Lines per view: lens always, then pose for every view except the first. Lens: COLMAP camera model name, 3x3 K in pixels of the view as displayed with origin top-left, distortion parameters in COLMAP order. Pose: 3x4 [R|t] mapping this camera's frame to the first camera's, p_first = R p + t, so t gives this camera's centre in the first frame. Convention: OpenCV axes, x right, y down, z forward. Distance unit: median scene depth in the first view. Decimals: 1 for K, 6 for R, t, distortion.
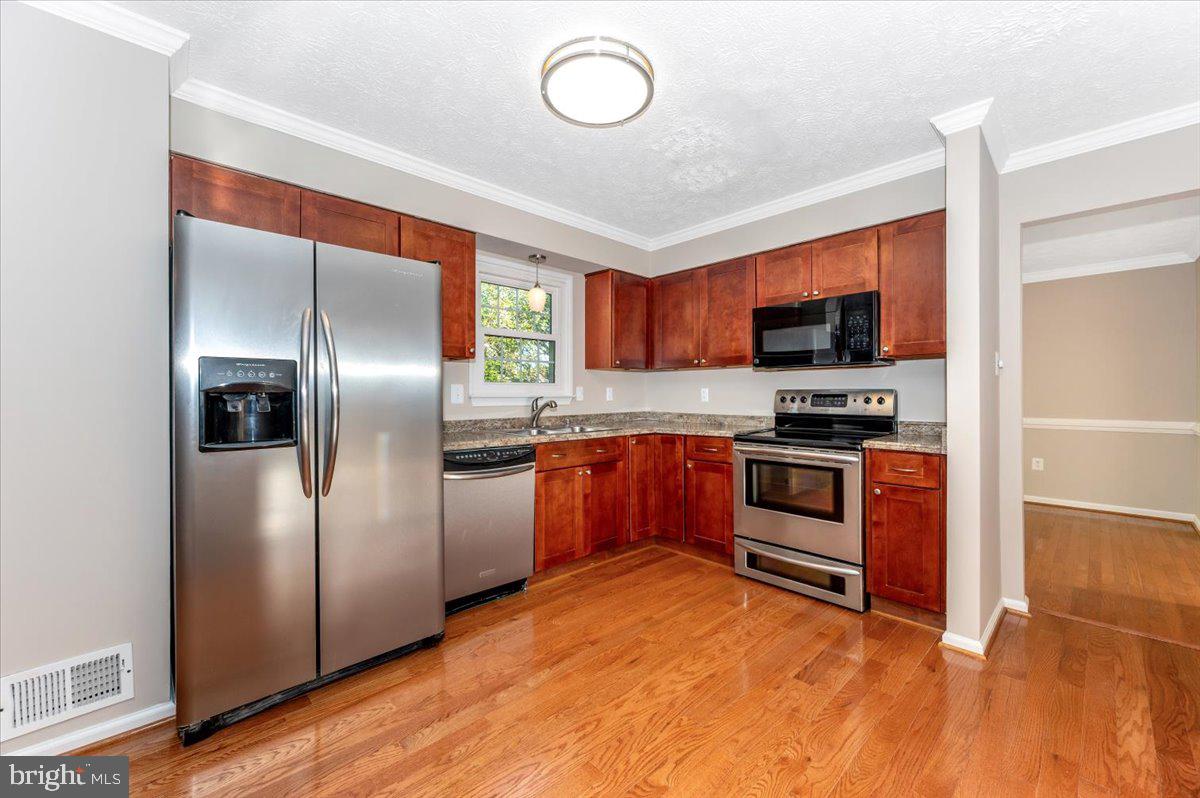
lens RADIAL K [[473.9, 0, 598.6], [0, 473.9, 394.8], [0, 0, 1]] dist [0.000120, -0.000347]
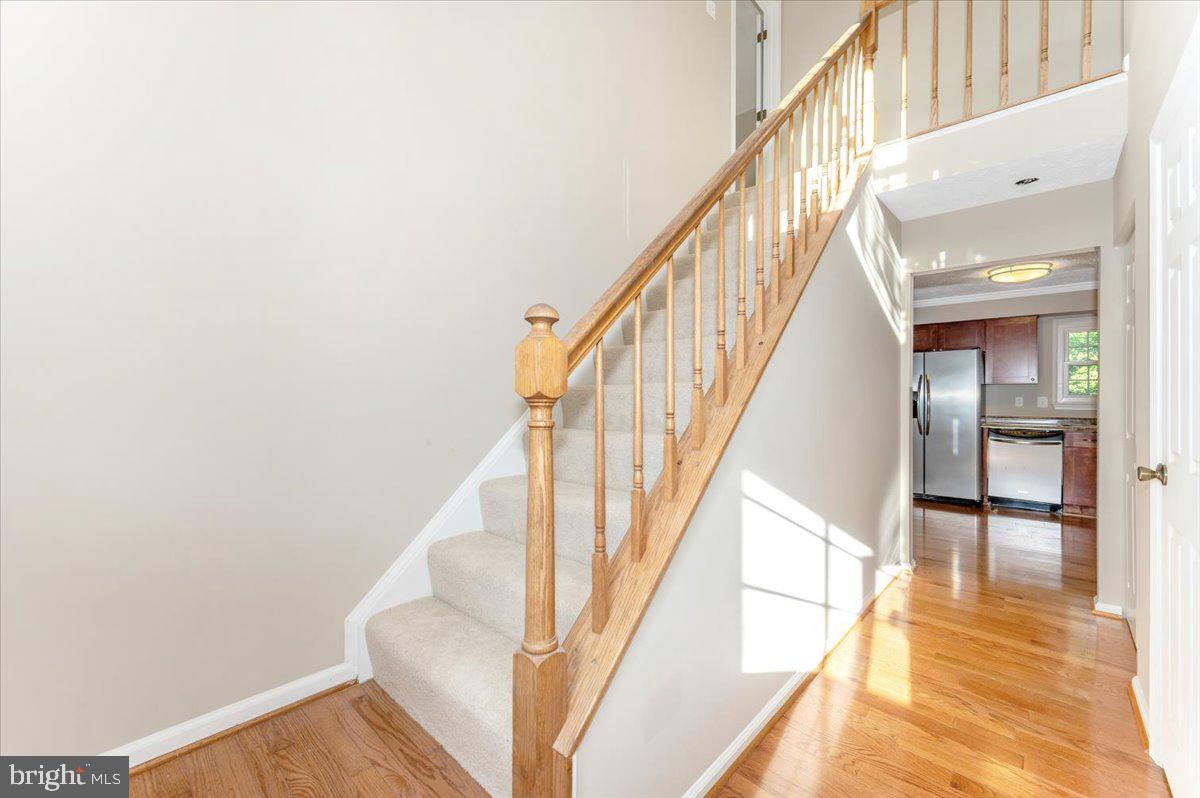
lens RADIAL K [[473.9, 0, 601.9], [0, 473.9, 398.9], [0, 0, 1]] dist [0.000120, -0.000347]
pose [[0.057015, 0.003058, -0.998369, 1.455234], [0.001144, 0.999994, 0.003129, -0.022308], [0.998373, -0.001320, 0.057012, -0.782407]]
